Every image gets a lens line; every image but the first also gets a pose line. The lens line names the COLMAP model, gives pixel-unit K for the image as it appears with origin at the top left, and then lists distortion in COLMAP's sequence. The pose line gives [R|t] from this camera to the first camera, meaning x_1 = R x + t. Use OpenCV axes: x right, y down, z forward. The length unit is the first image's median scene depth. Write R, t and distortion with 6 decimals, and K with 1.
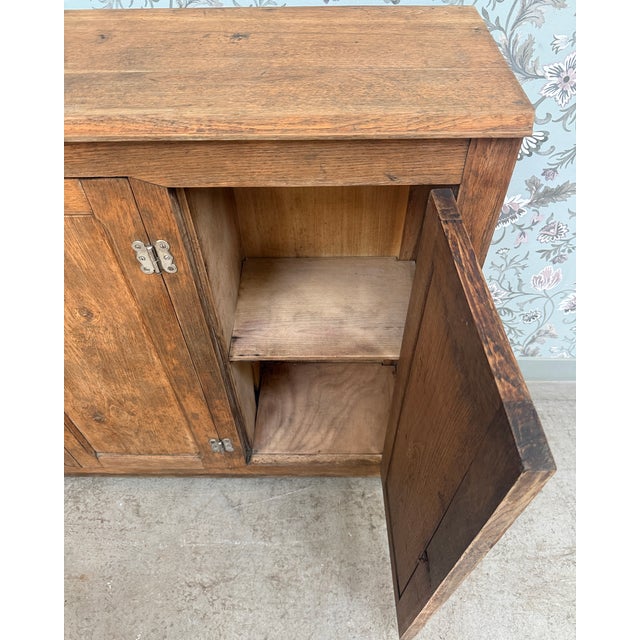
lens RADIAL K [[490.3, 0, 325.1], [0, 490.3, 320.6], [0, 0, 1]] dist [0.010231, -0.032216]
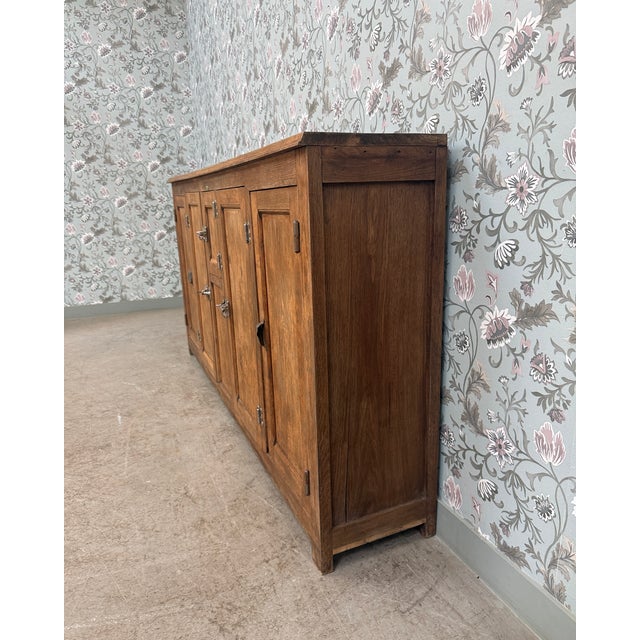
lens RADIAL K [[487.2, 0, 315.5], [0, 487.2, 319.0], [0, 0, 1]] dist [0.032964, -0.060946]
pose [[0.406278, 0.214559, -0.888202, 1.044943], [-0.667970, 0.733015, -0.128469, 0.129637], [0.623501, 0.645487, 0.441127, 0.326518]]
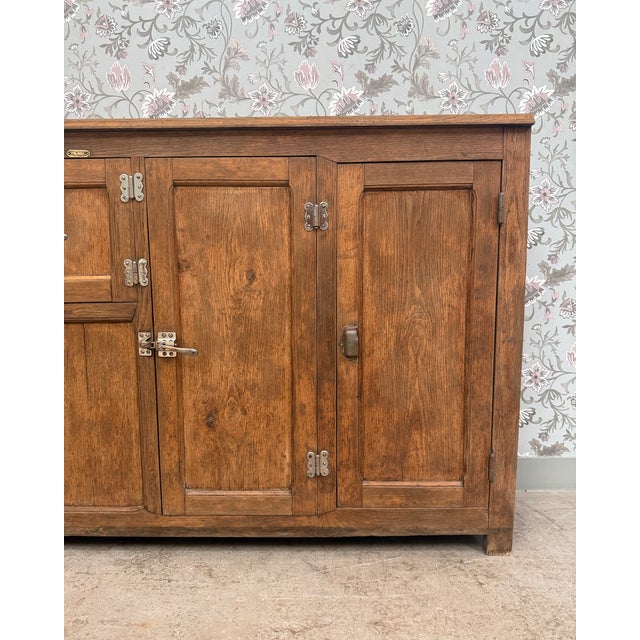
lens RADIAL K [[490.3, 0, 321.0], [0, 490.3, 323.2], [0, 0, 1]] dist [0.010231, -0.032216]
pose [[0.999995, 0.001395, 0.002701, -0.213627], [0.000799, 0.736639, -0.676286, 0.750694], [-0.002933, 0.676285, 0.736634, 0.052106]]
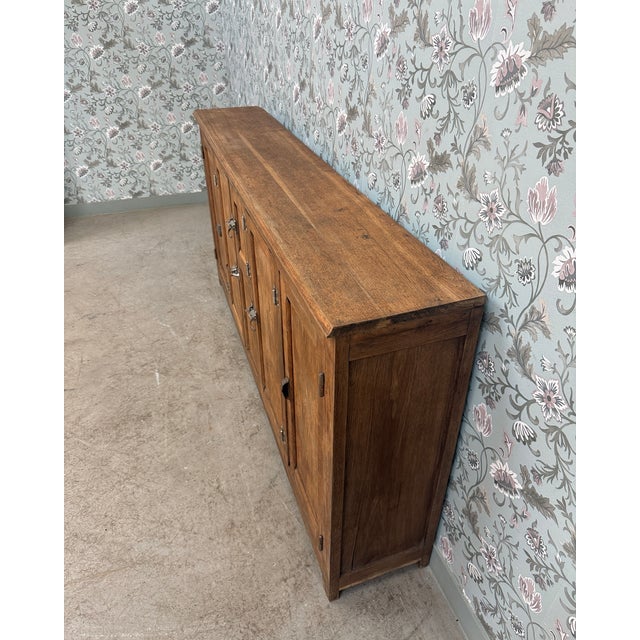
lens RADIAL K [[487.2, 0, 314.1], [0, 487.2, 291.9], [0, 0, 1]] dist [0.032964, -0.060946]
pose [[0.334011, 0.502145, -0.797676, 0.830093], [-0.708855, 0.691612, 0.138558, -0.341996], [0.621258, 0.519156, 0.586954, -0.061957]]
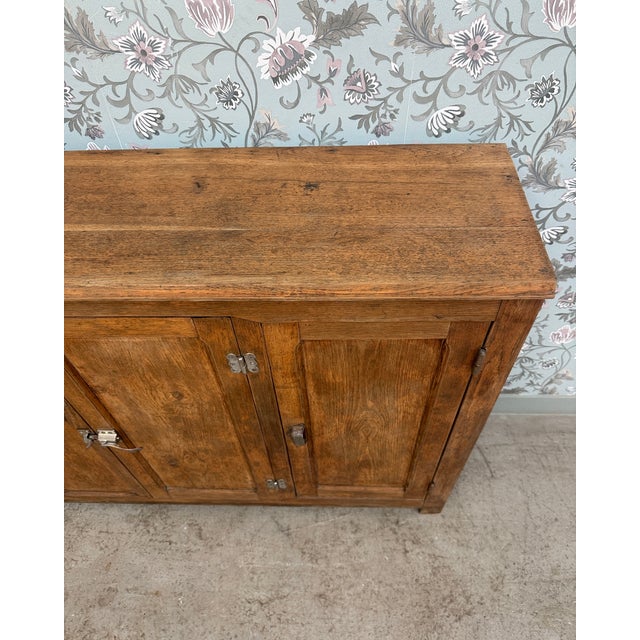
lens RADIAL K [[496.3, 0, 321.5], [0, 496.3, 317.6], [0, 0, 1]] dist [0.007438, -0.027882]
pose [[0.999465, -0.002713, -0.032605, -0.067766], [0.003912, 0.999317, 0.036747, -0.184749], [0.032483, -0.036855, 0.998793, -0.152763]]
